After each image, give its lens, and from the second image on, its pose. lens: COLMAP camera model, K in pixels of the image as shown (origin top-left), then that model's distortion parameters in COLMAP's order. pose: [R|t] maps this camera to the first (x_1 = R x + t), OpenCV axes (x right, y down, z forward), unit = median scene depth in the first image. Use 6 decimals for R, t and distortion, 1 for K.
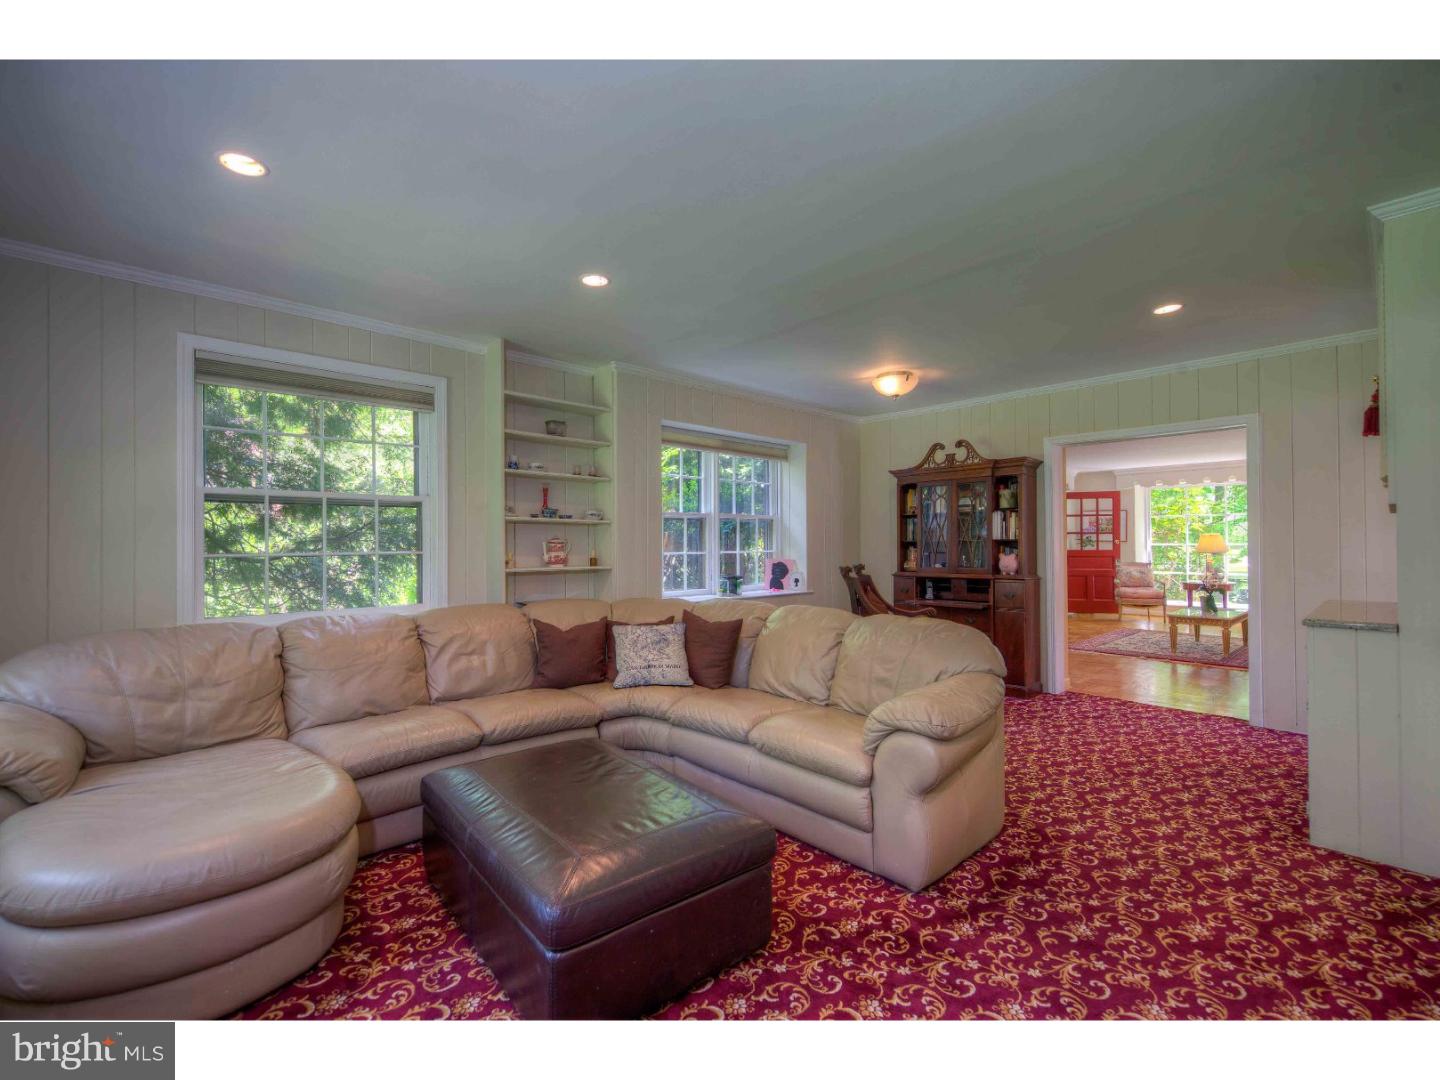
lens RADIAL K [[656.2, 0, 714.3], [0, 656.2, 537.0], [0, 0, 1]] dist [0.001962, 0.000318]
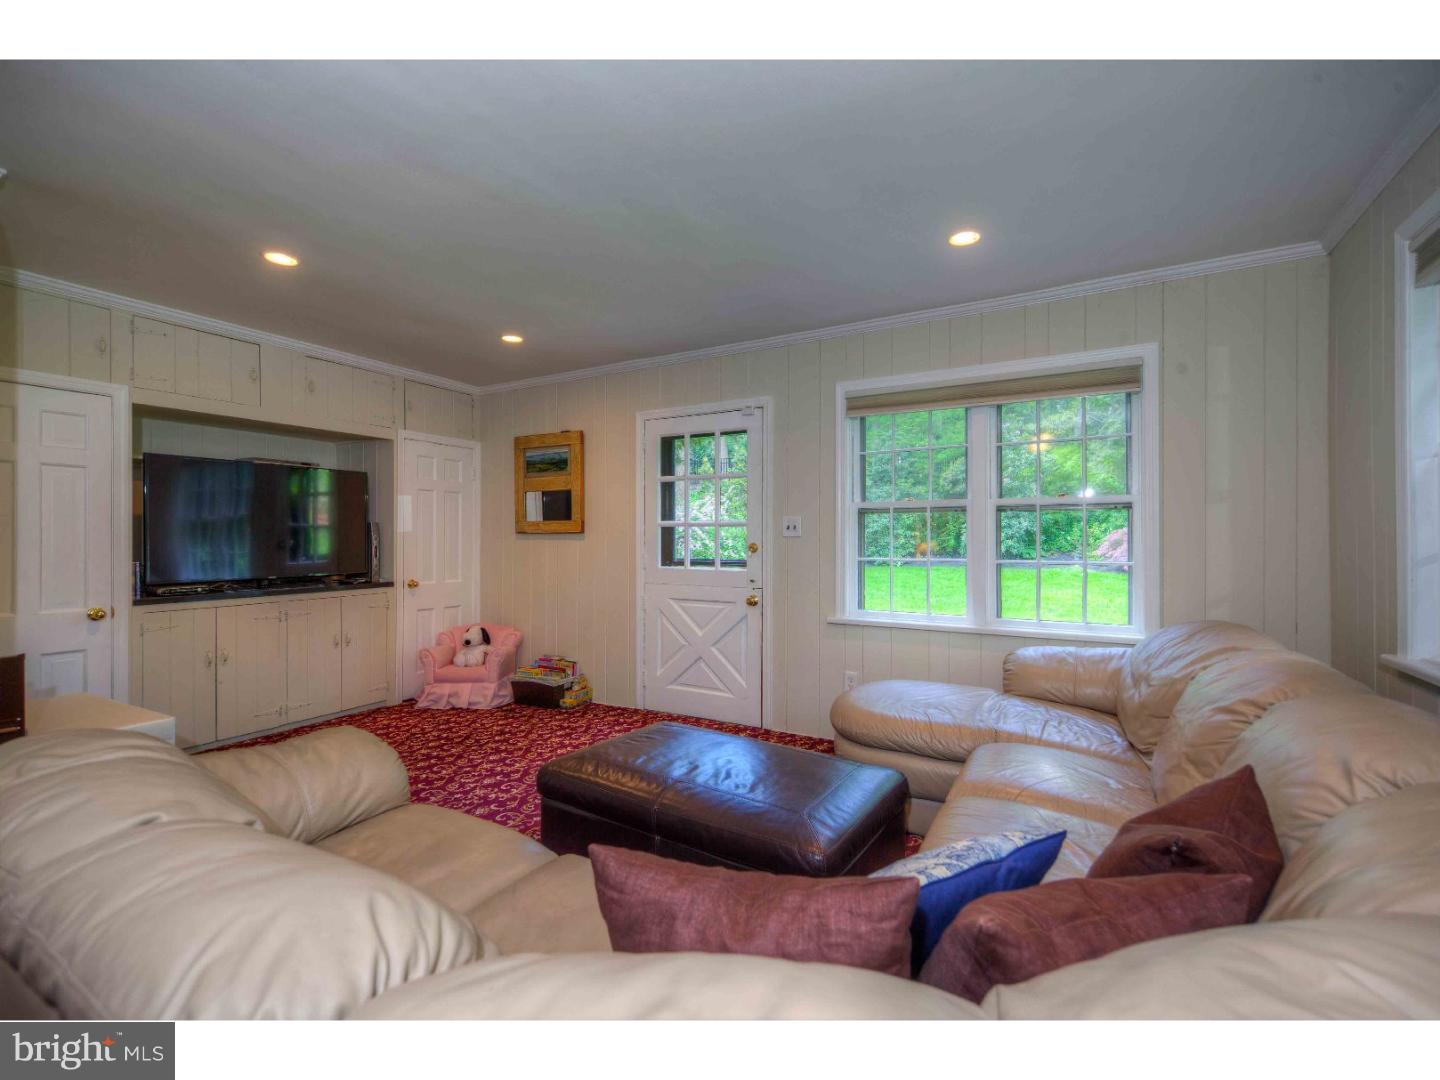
lens RADIAL K [[656.2, 0, 717.0], [0, 656.2, 537.0], [0, 0, 1]] dist [0.001962, 0.000318]
pose [[-0.951084, -0.000163, -0.308933, 0.168894], [0.004483, 0.999887, -0.014328, 0.043670], [0.308900, -0.015013, -0.950976, 2.604490]]
